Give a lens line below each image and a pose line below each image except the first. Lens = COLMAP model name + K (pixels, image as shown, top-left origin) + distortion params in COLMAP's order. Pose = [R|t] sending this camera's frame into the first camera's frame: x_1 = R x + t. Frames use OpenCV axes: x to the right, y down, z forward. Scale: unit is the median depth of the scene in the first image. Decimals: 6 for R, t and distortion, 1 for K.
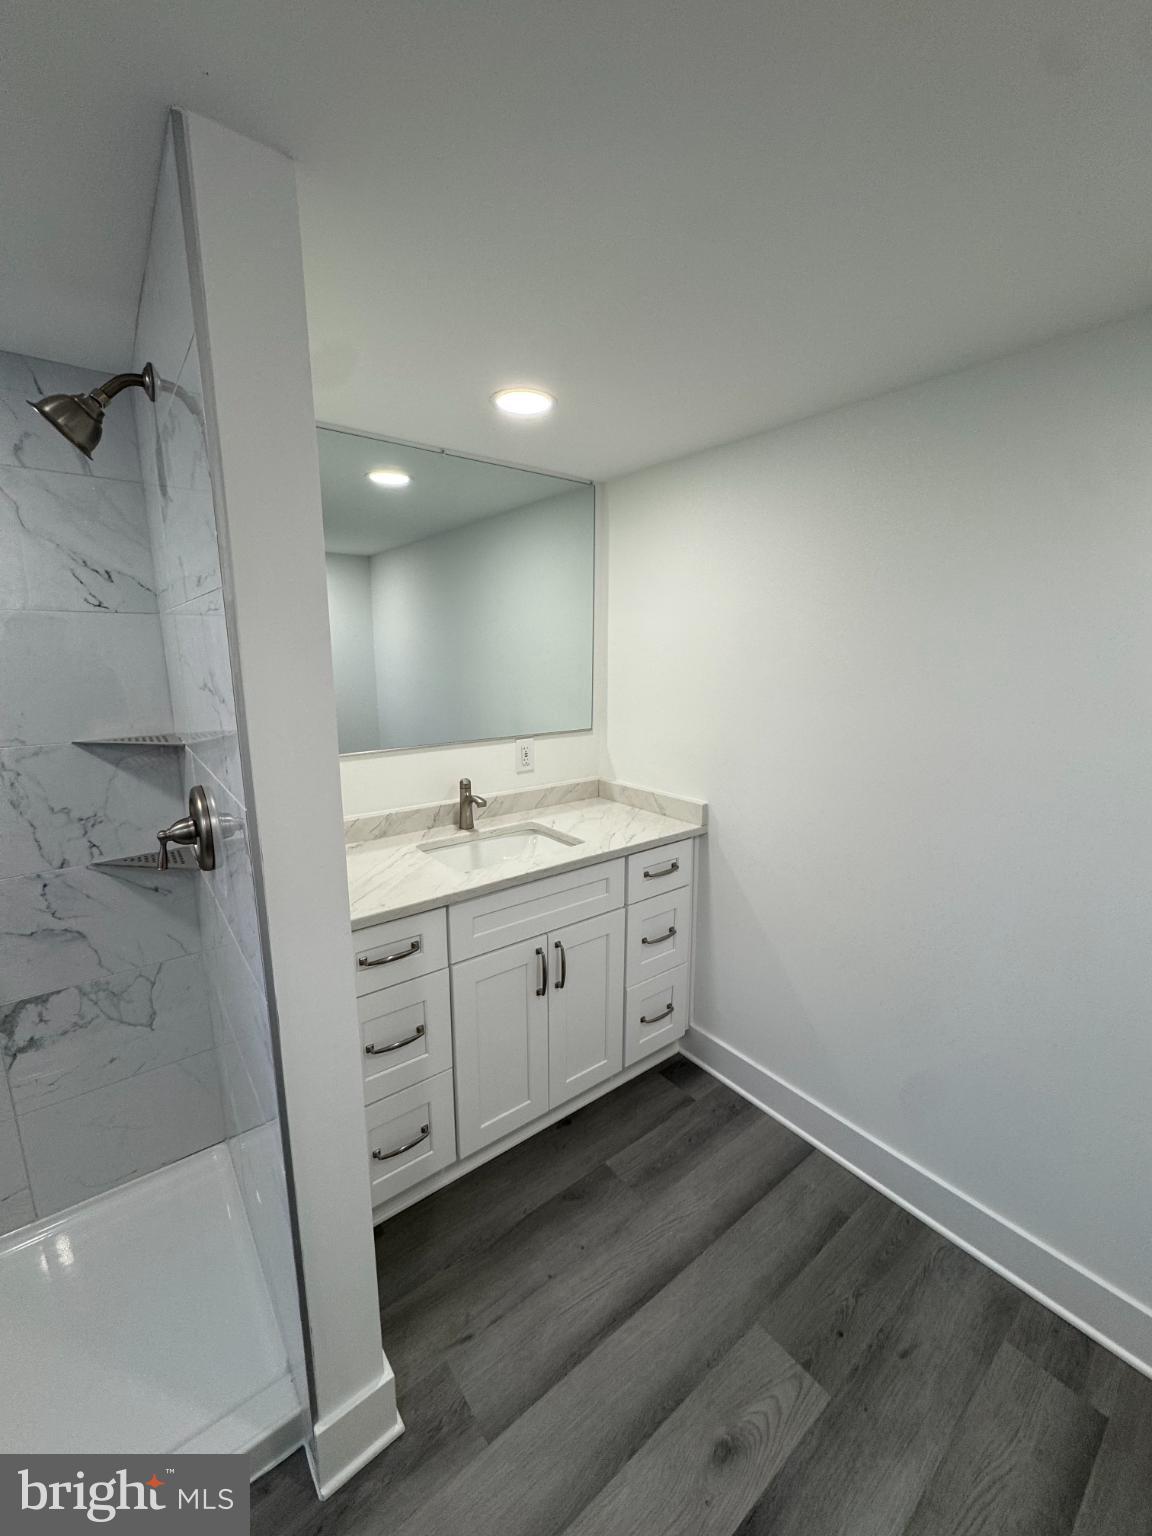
lens RADIAL K [[609.7, 0, 576.0], [0, 609.7, 768.0], [0, 0, 1]] dist [-0.004144, 0.000791]
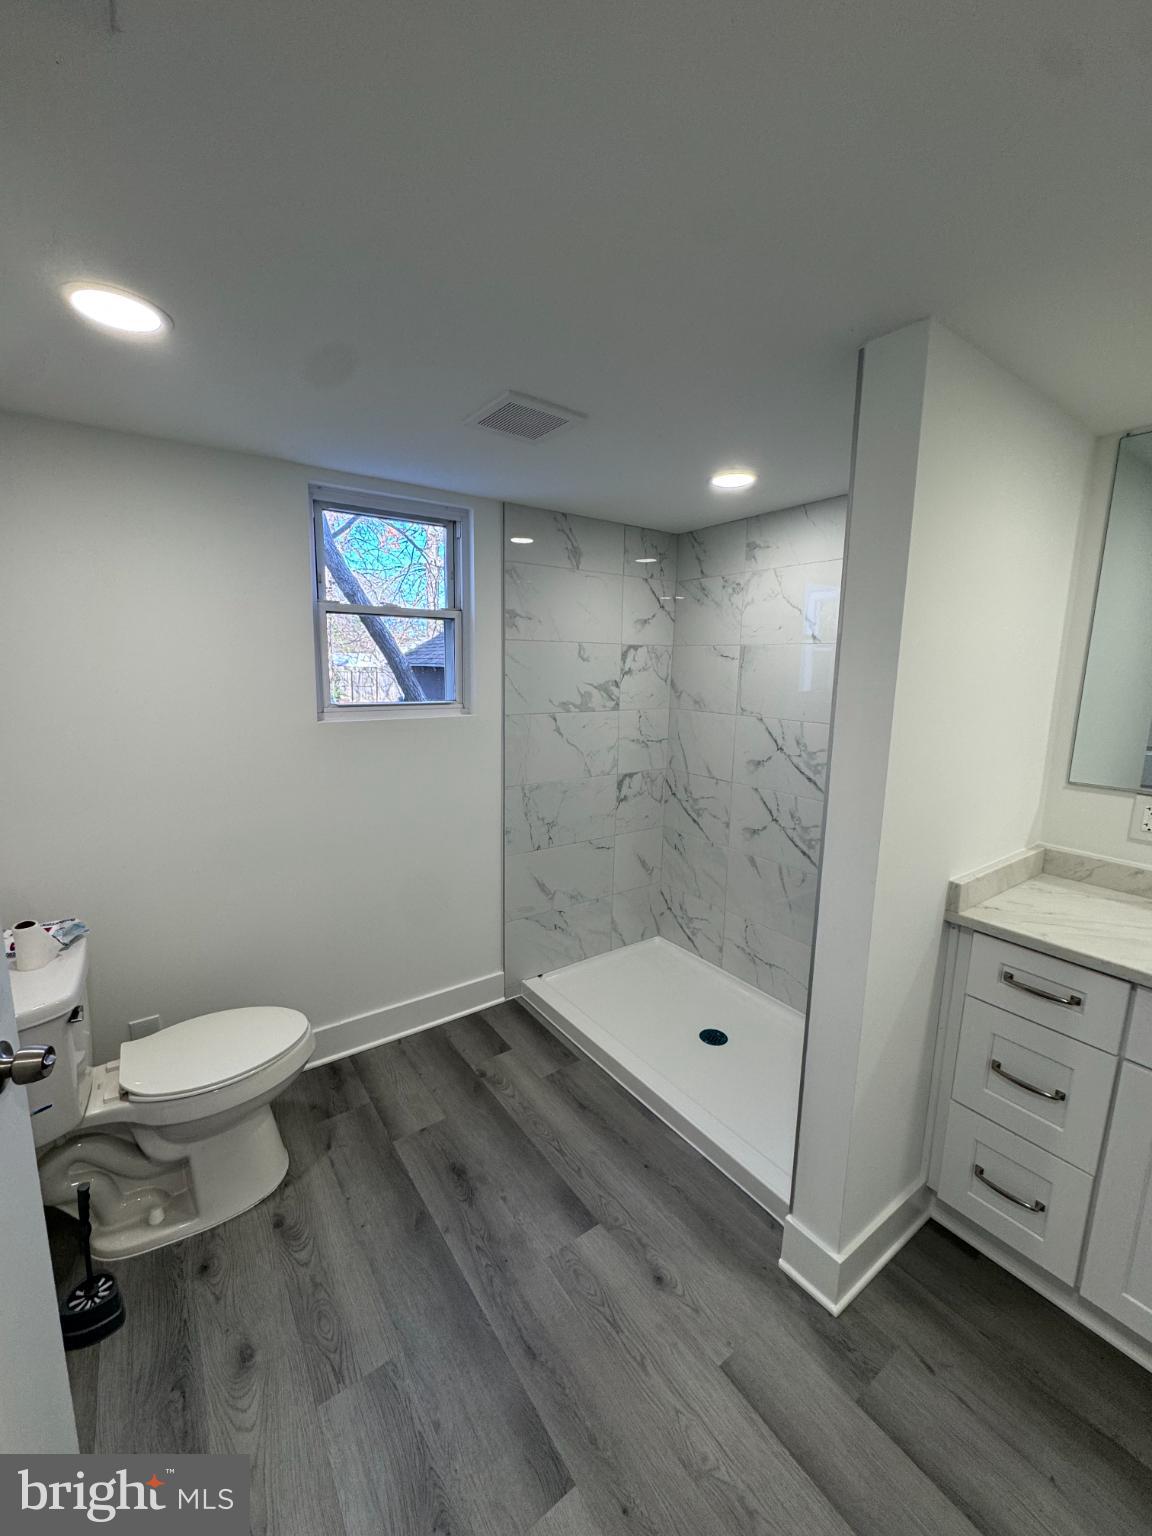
lens RADIAL K [[609.7, 0, 576.0], [0, 609.7, 768.0], [0, 0, 1]] dist [-0.004144, 0.000791]
pose [[-0.047961, 0.168198, -0.984586, 0.435837], [-0.213397, 0.961236, 0.174604, -0.025335], [0.975788, 0.218482, -0.010209, 0.165802]]
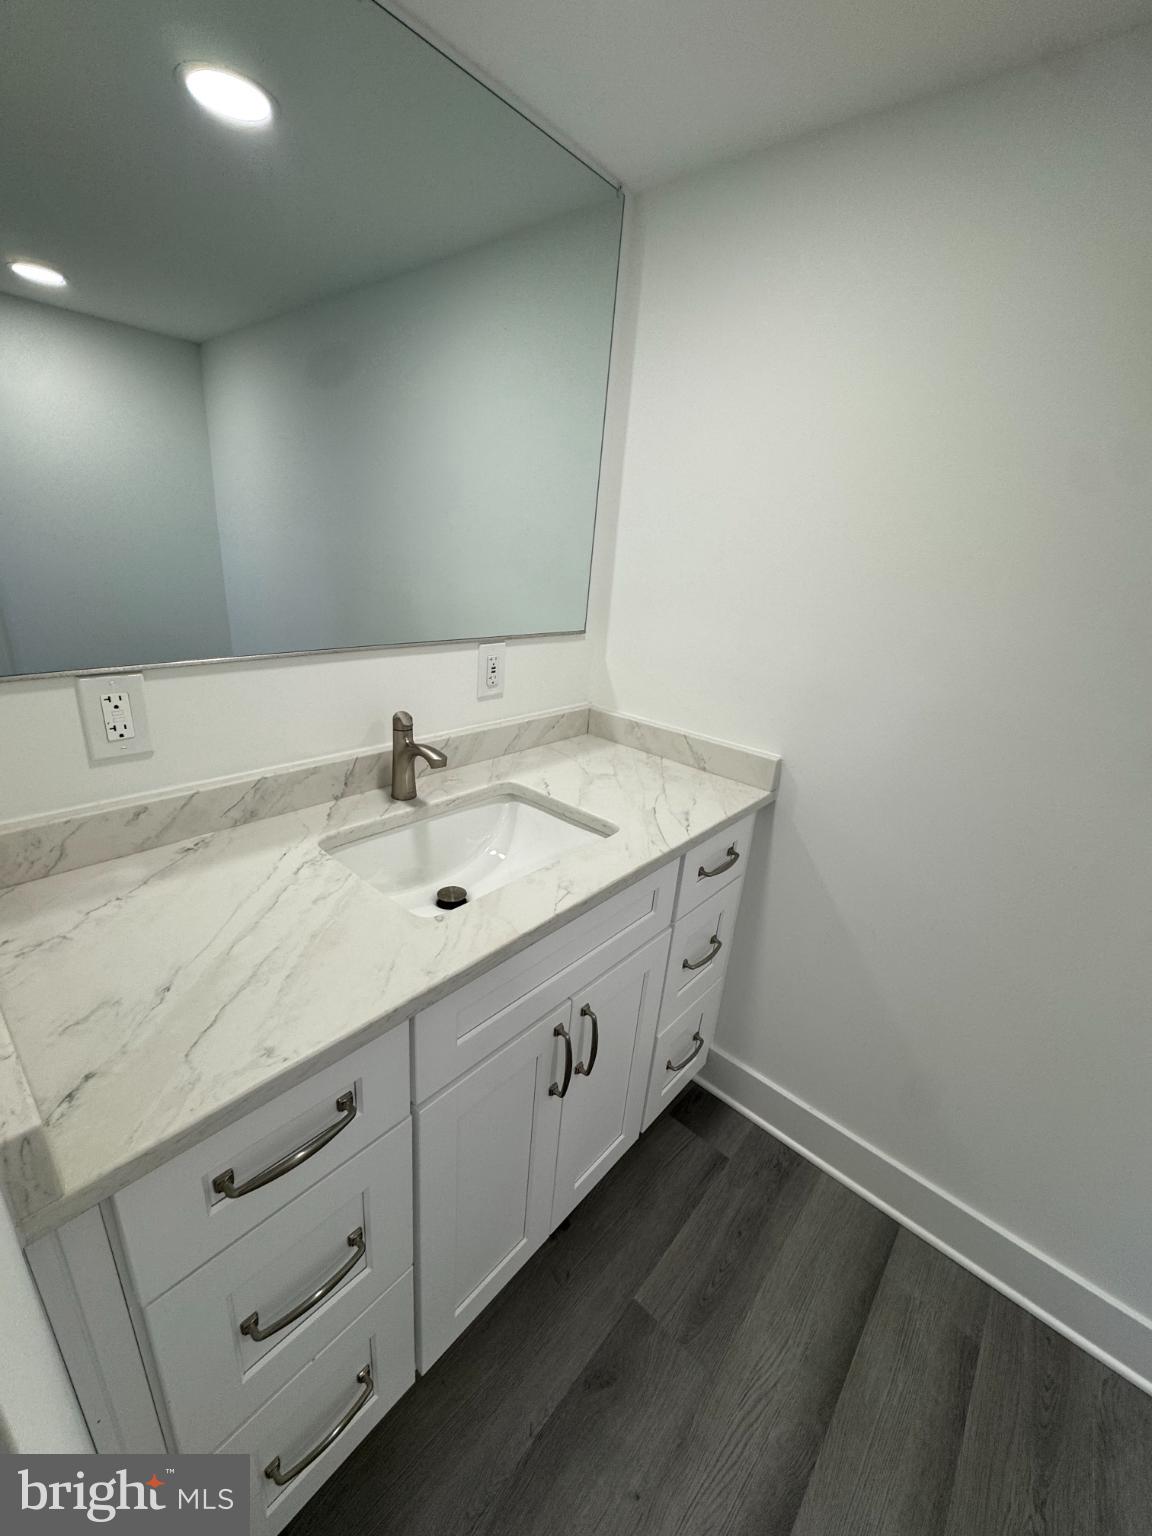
lens RADIAL K [[609.7, 0, 576.0], [0, 609.7, 768.0], [0, 0, 1]] dist [-0.004144, 0.000791]
pose [[0.979577, 0.006826, 0.200952, -0.138122], [-0.040015, 0.986050, 0.161565, -0.029870], [-0.197046, -0.166307, 0.966186, 0.416698]]
